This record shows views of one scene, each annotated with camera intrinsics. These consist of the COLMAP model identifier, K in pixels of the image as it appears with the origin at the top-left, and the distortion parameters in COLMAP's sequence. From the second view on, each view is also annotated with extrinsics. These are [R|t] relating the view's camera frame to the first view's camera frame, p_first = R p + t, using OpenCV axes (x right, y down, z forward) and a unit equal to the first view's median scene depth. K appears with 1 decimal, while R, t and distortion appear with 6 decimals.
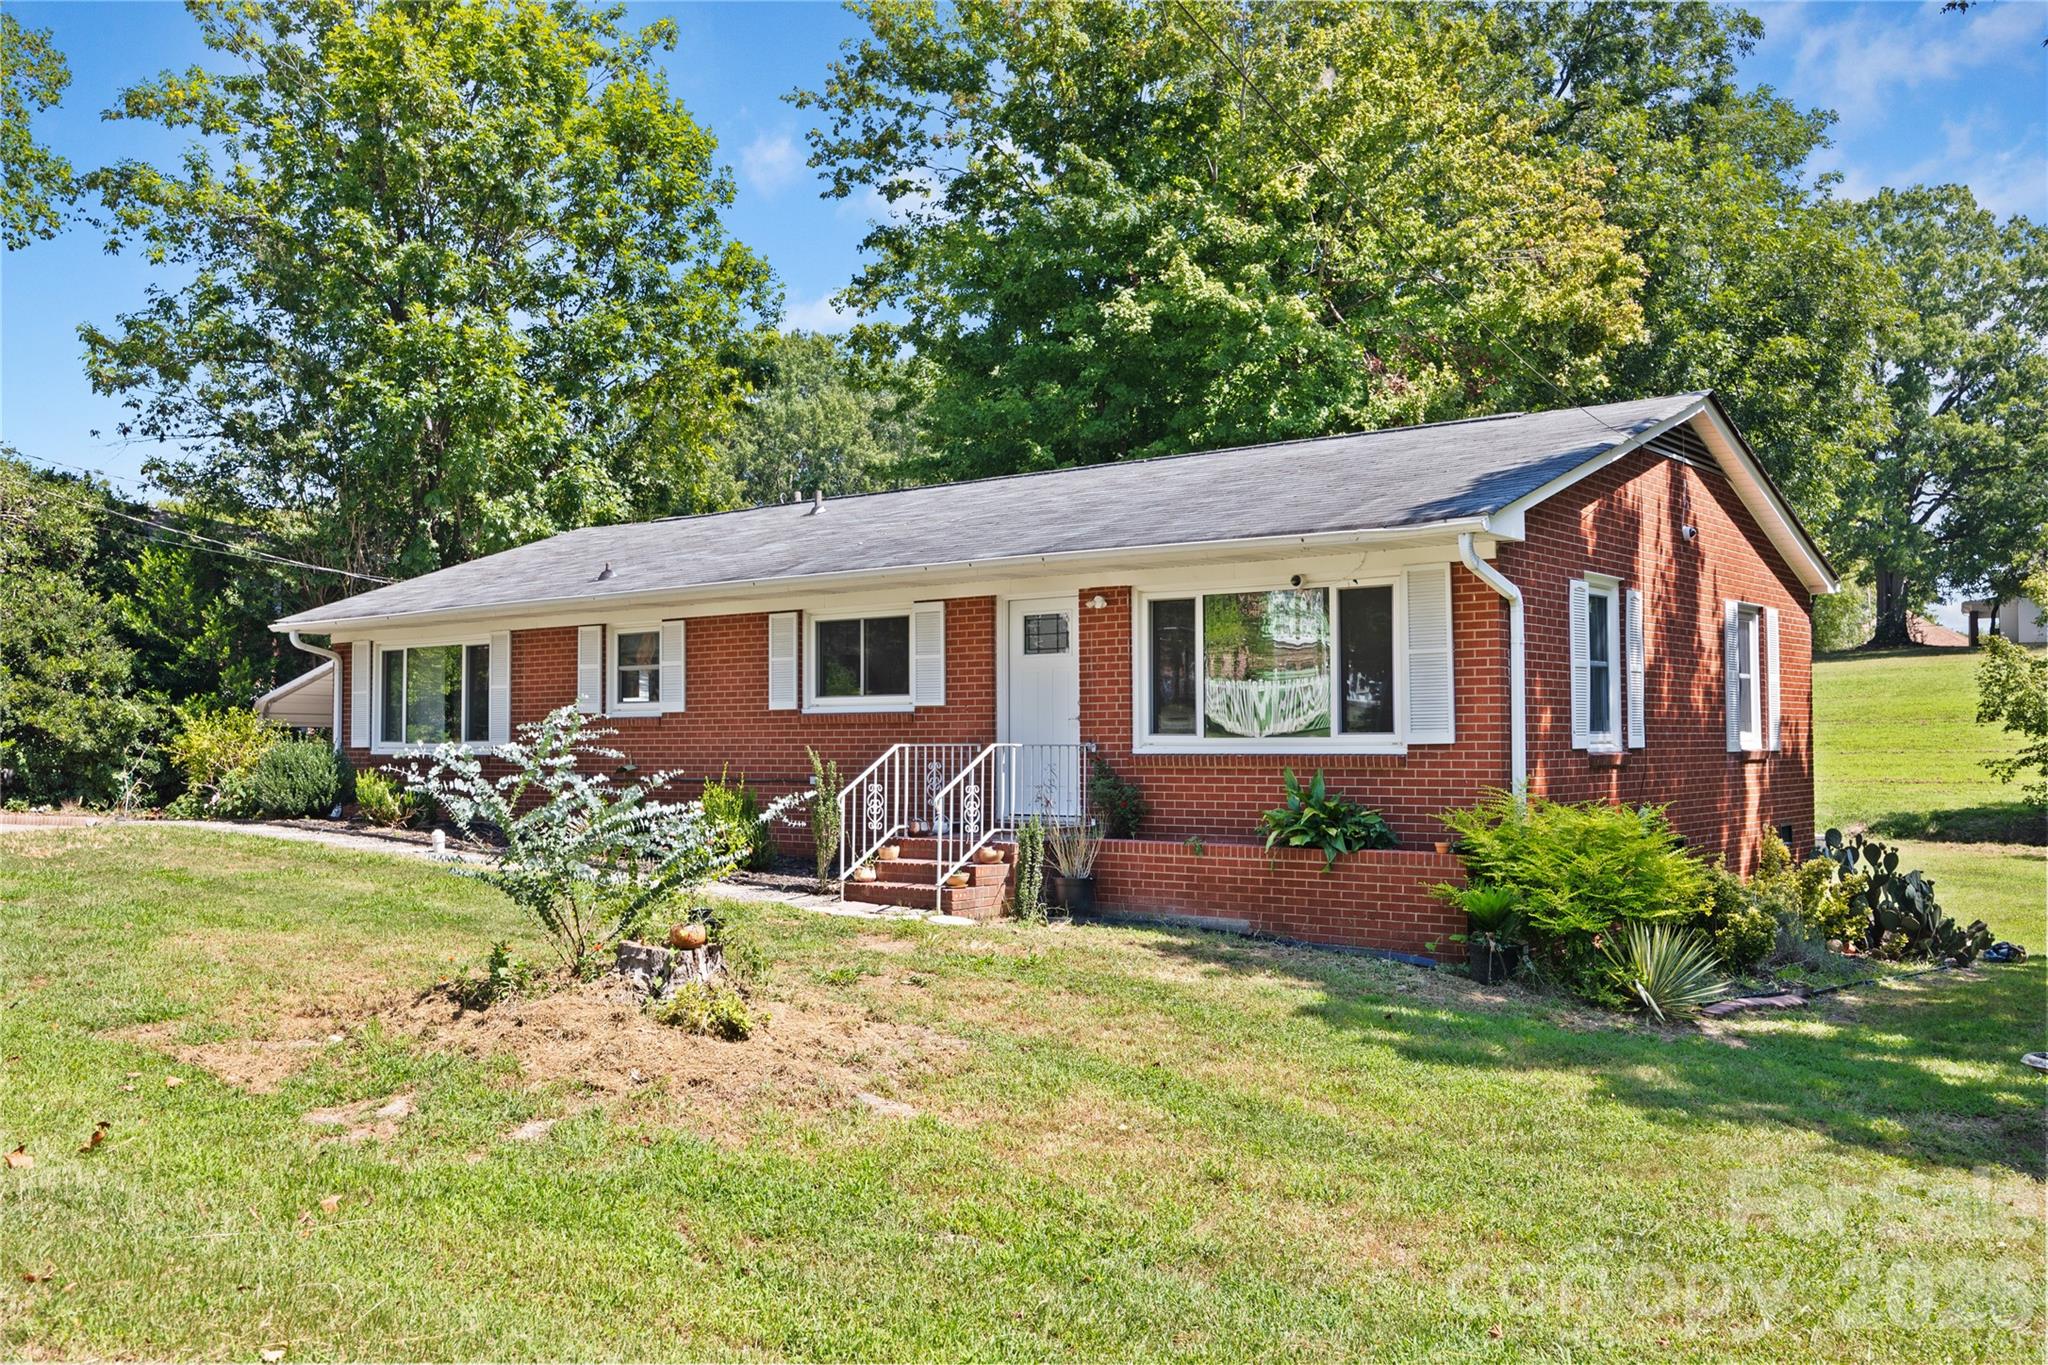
lens RADIAL K [[1756.9, 0, 1023.2], [0, 1756.9, 684.0], [0, 0, 1]] dist [-0.012589, -0.001815]
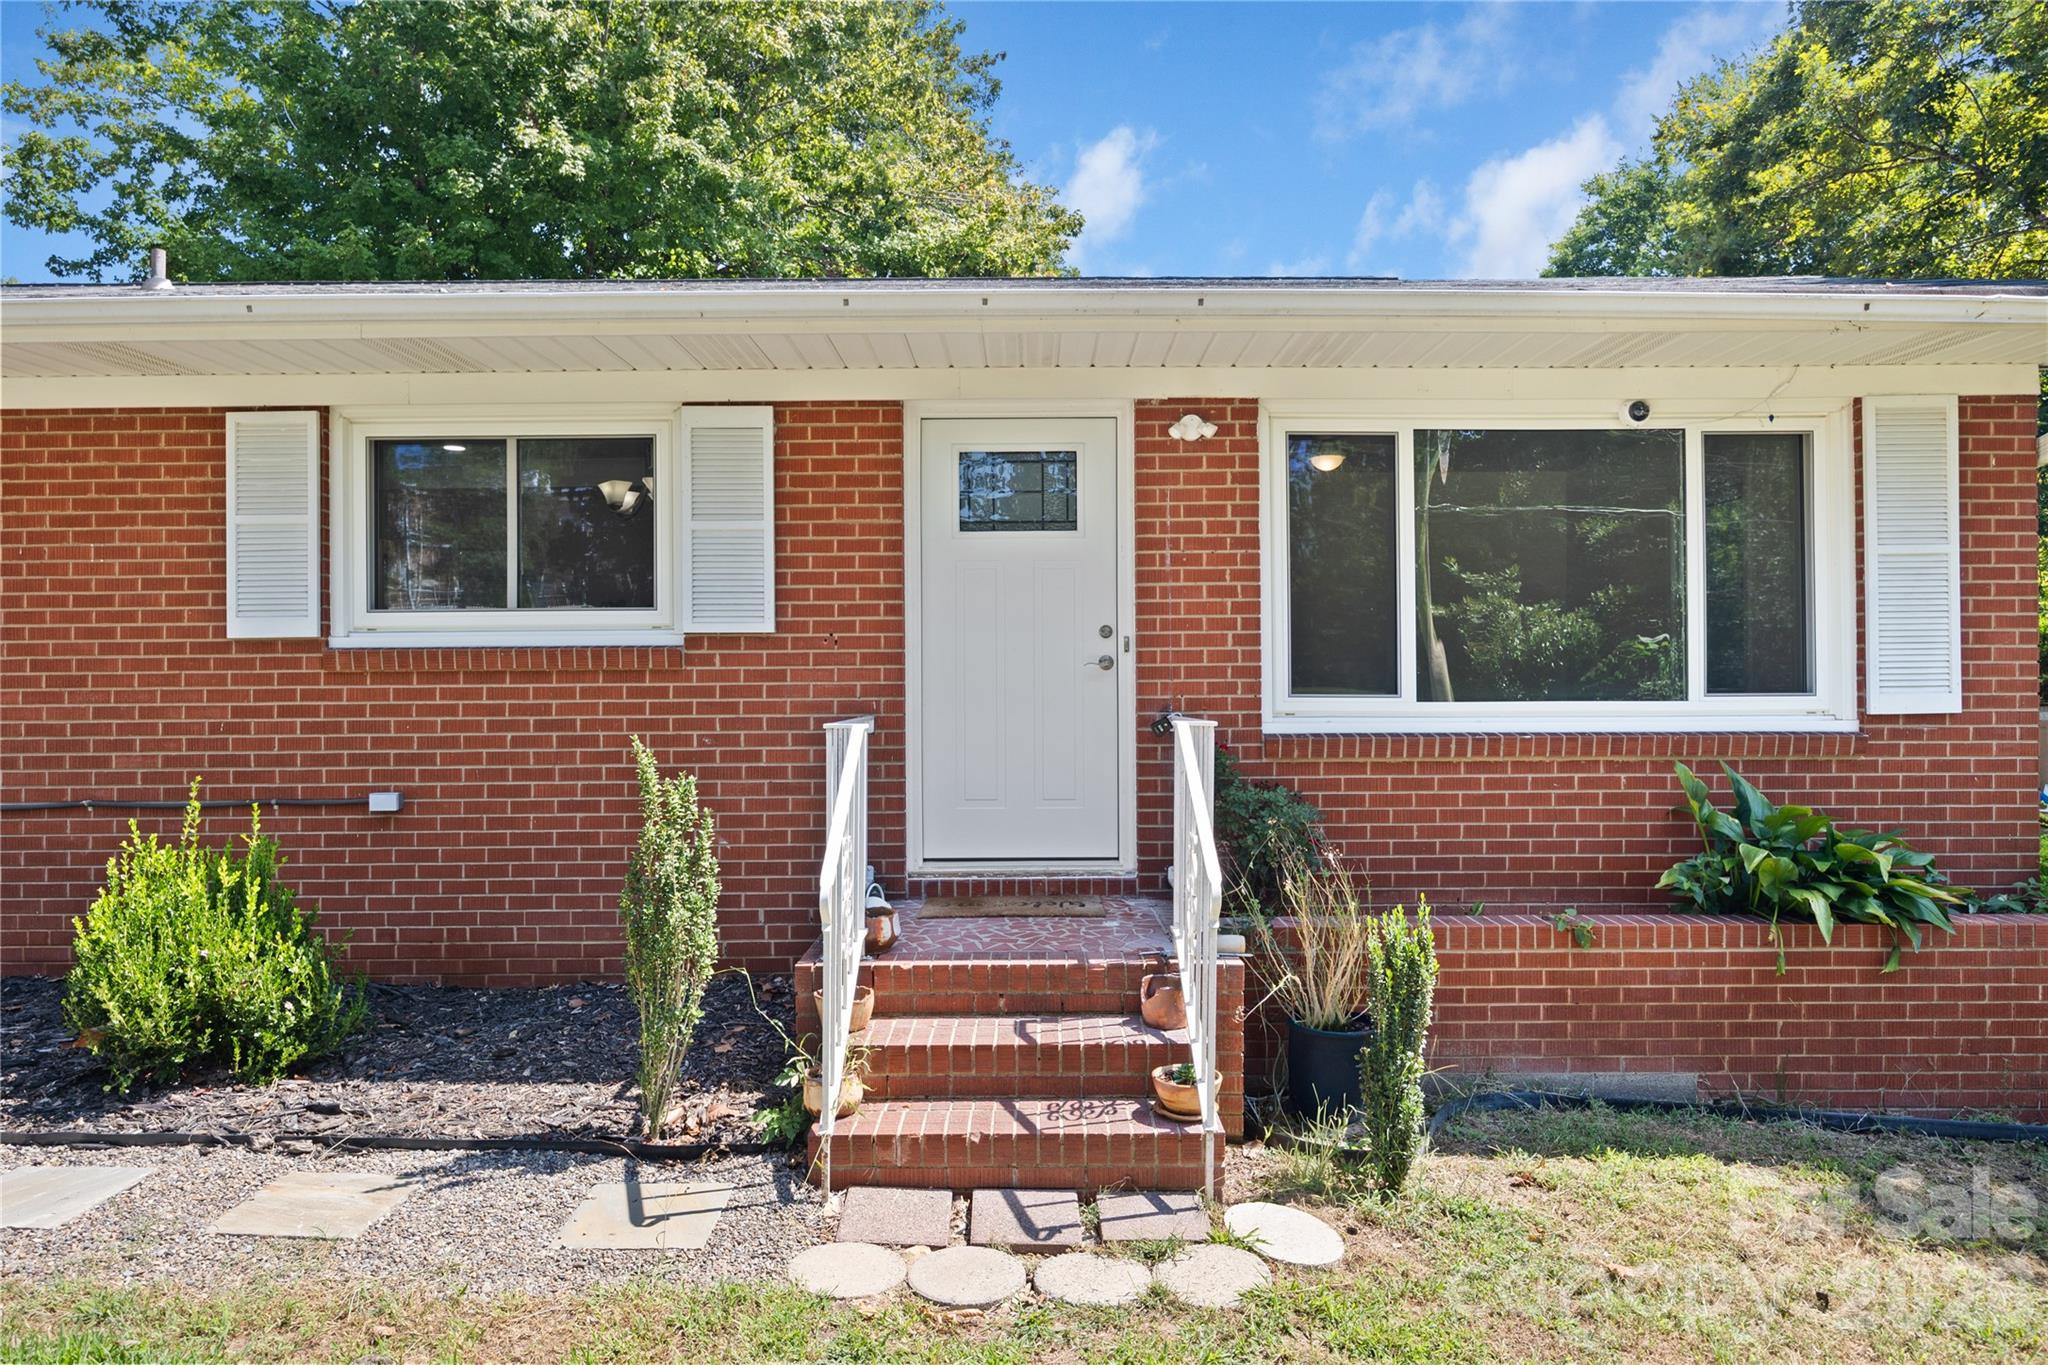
lens RADIAL K [[1250.0, 0, 1026.1], [0, 1250.0, 686.4], [0, 0, 1]] dist [-0.005739, 0.002627]
pose [[0.785917, -0.000708, 0.618331, -0.203576], [-0.018342, 0.999533, 0.024457, 0.017729], [-0.618059, -0.030563, 0.785537, 0.729820]]
